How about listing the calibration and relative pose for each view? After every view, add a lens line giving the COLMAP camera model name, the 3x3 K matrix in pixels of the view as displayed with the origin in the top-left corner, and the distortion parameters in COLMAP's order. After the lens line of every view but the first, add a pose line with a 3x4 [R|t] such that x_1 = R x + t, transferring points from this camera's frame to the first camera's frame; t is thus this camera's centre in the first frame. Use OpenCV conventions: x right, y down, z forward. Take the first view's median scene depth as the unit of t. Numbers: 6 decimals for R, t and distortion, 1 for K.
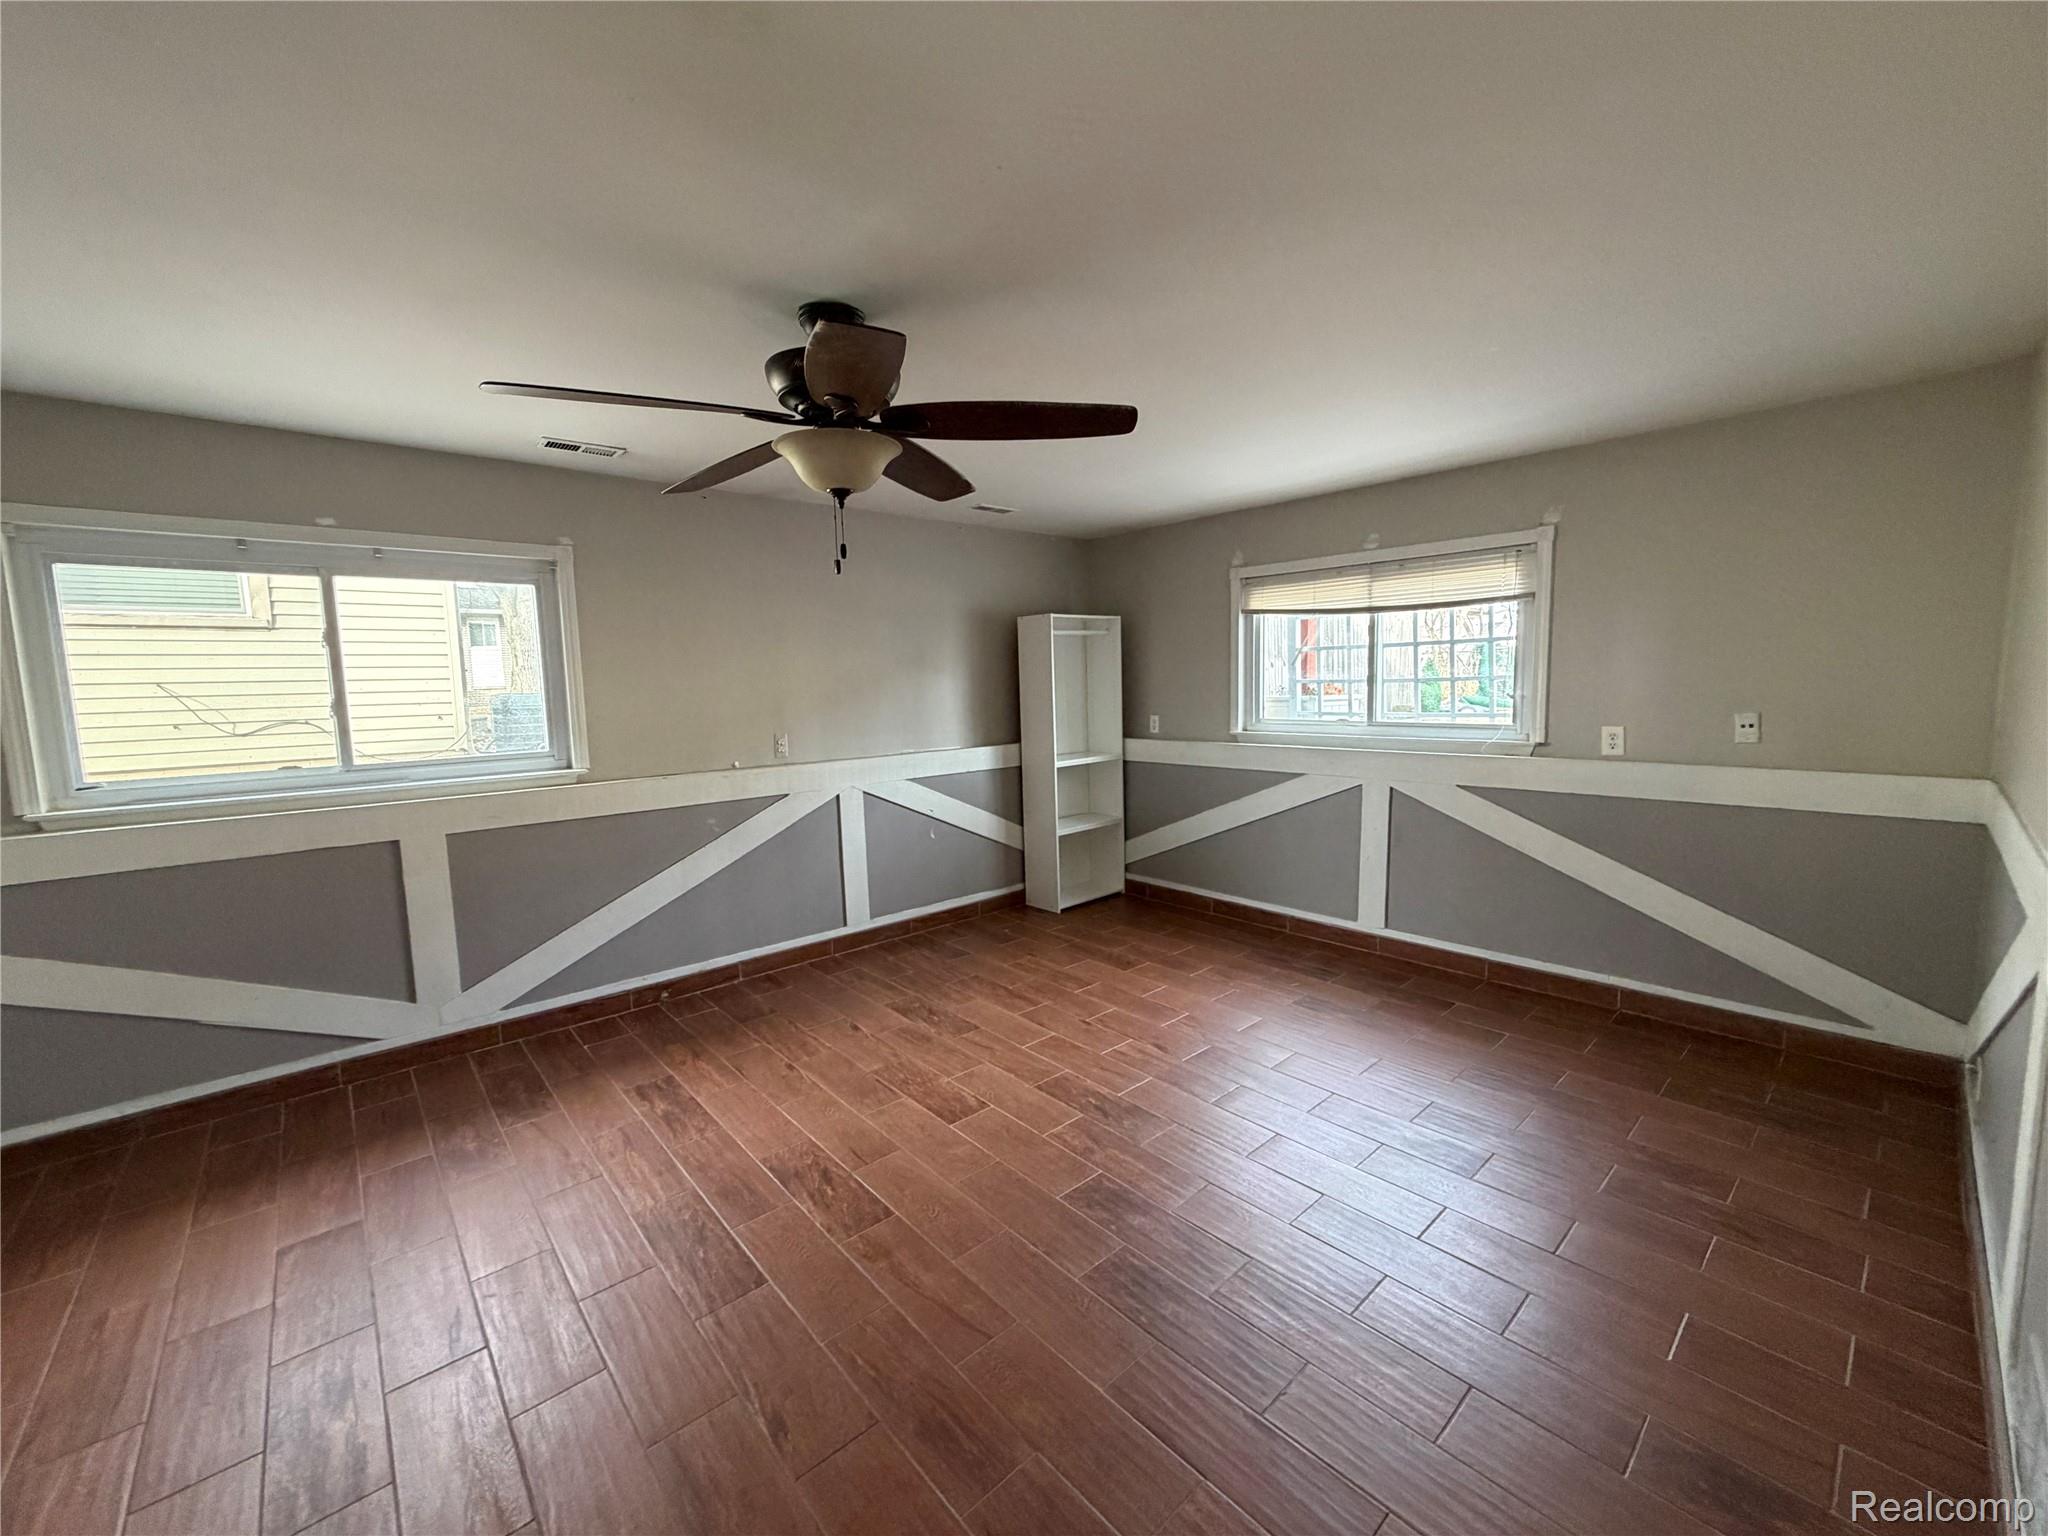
lens RADIAL K [[834.3, 0, 1006.9], [0, 834.3, 767.8], [0, 0, 1]] dist [0.007578, -0.001455]
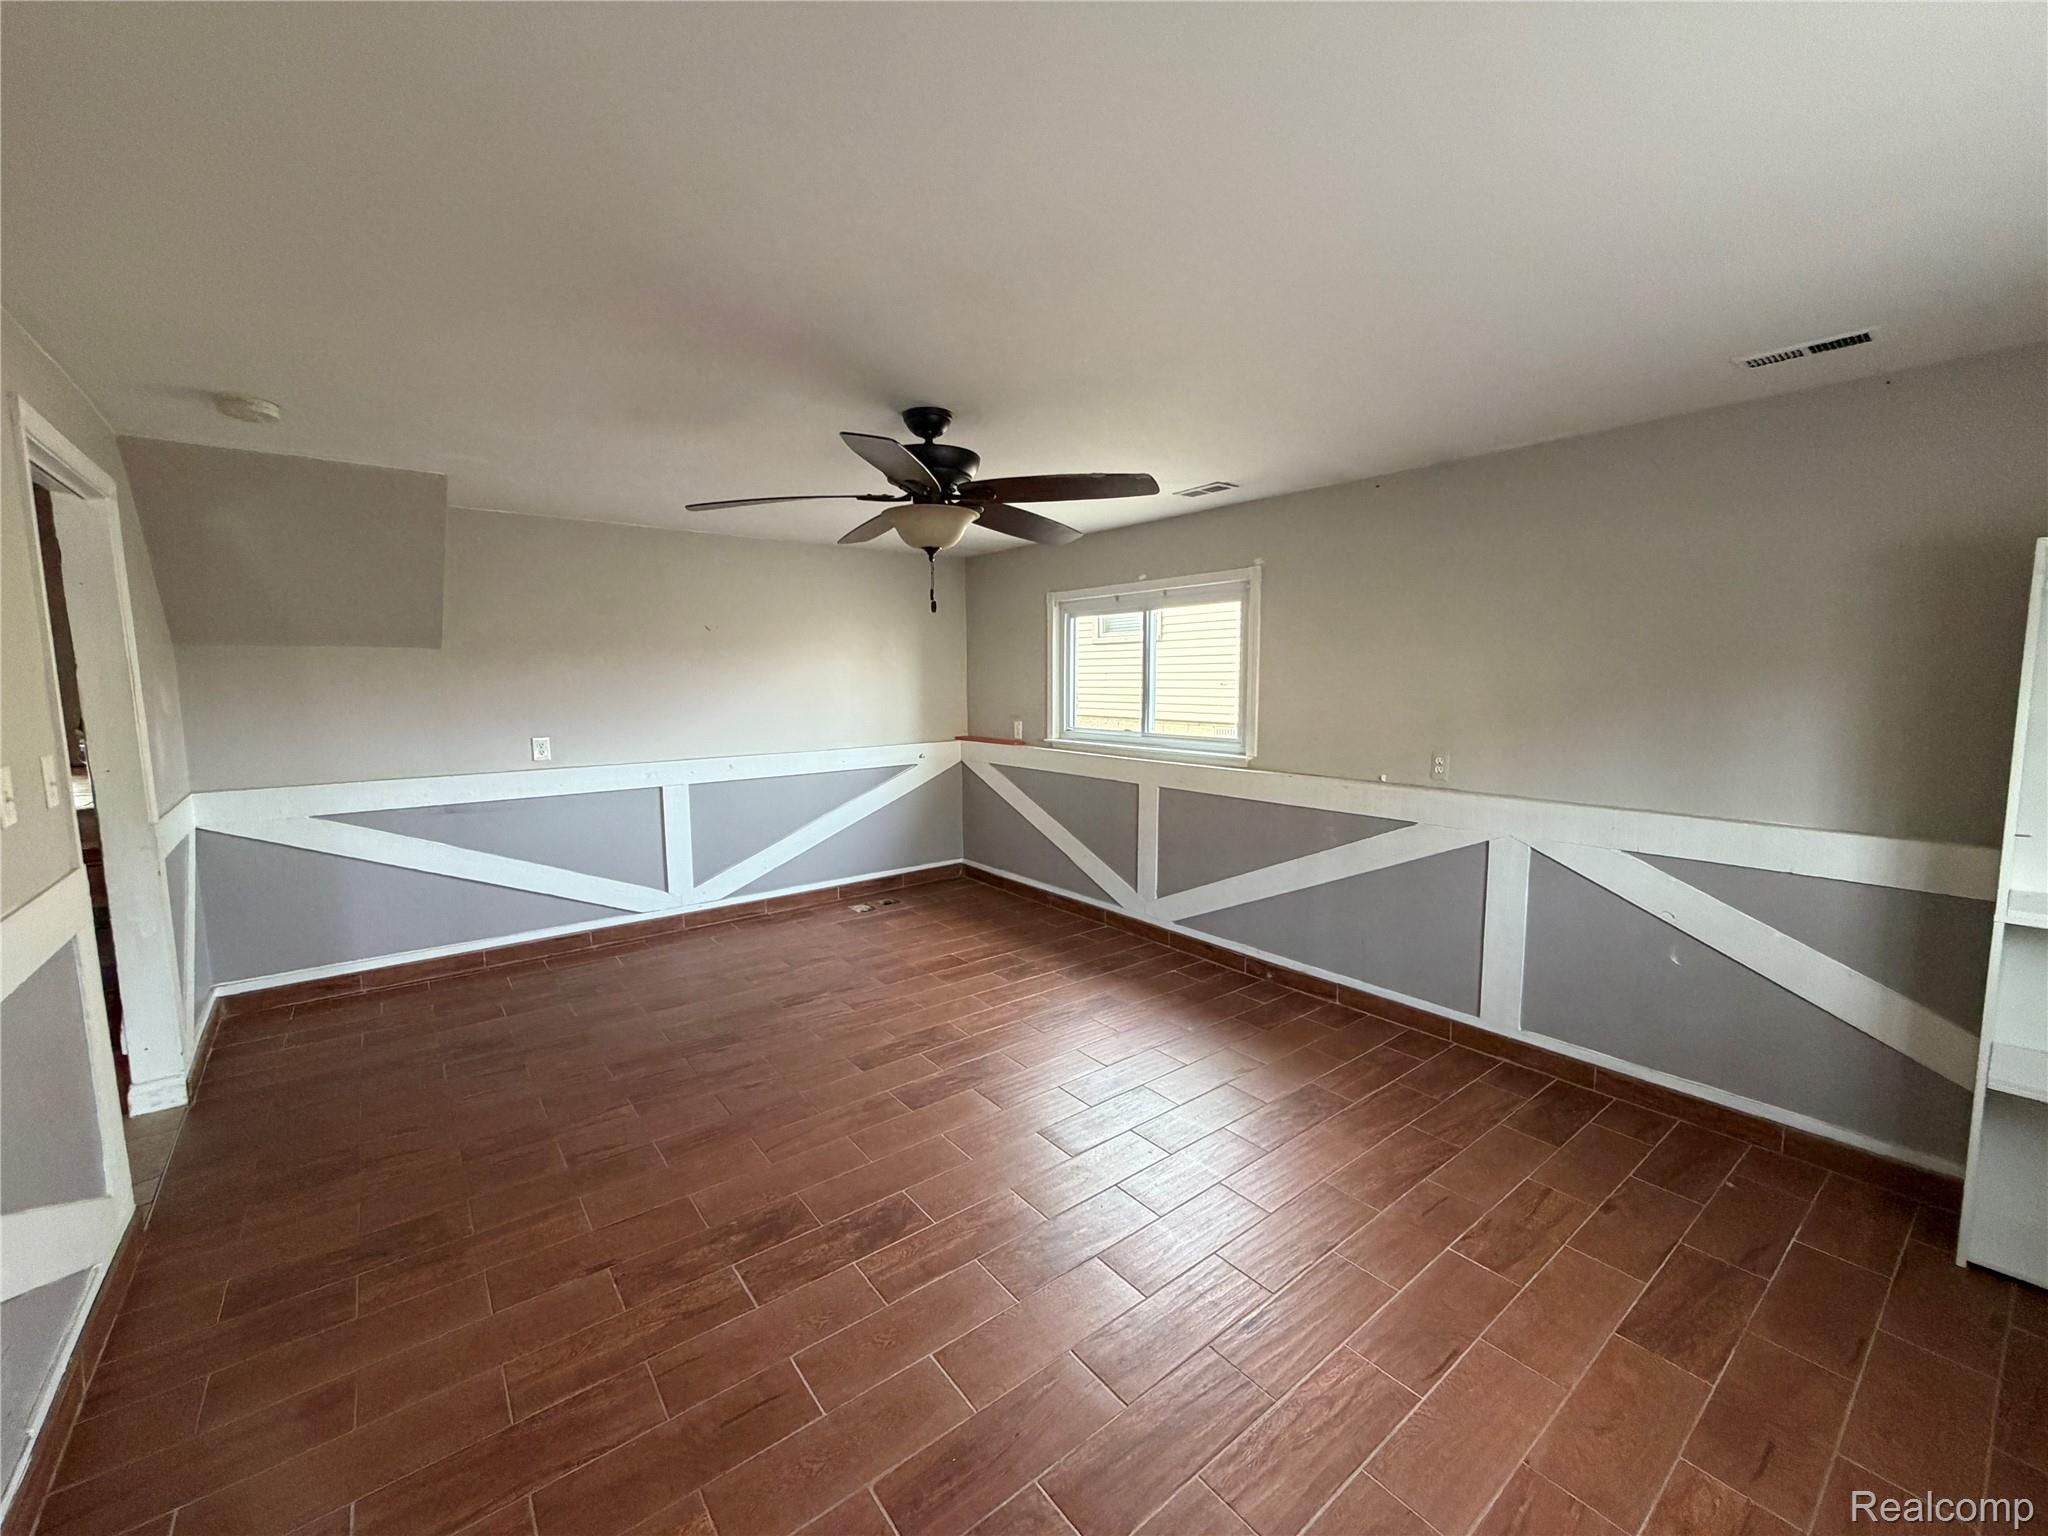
lens RADIAL K [[834.3, 0, 1027.2], [0, 834.3, 769.4], [0, 0, 1]] dist [0.007578, -0.001455]
pose [[-0.063779, 0.137358, -0.988466, 0.665748], [-0.099865, 0.984632, 0.143269, -0.116769], [0.992955, 0.107851, -0.049081, 0.745796]]
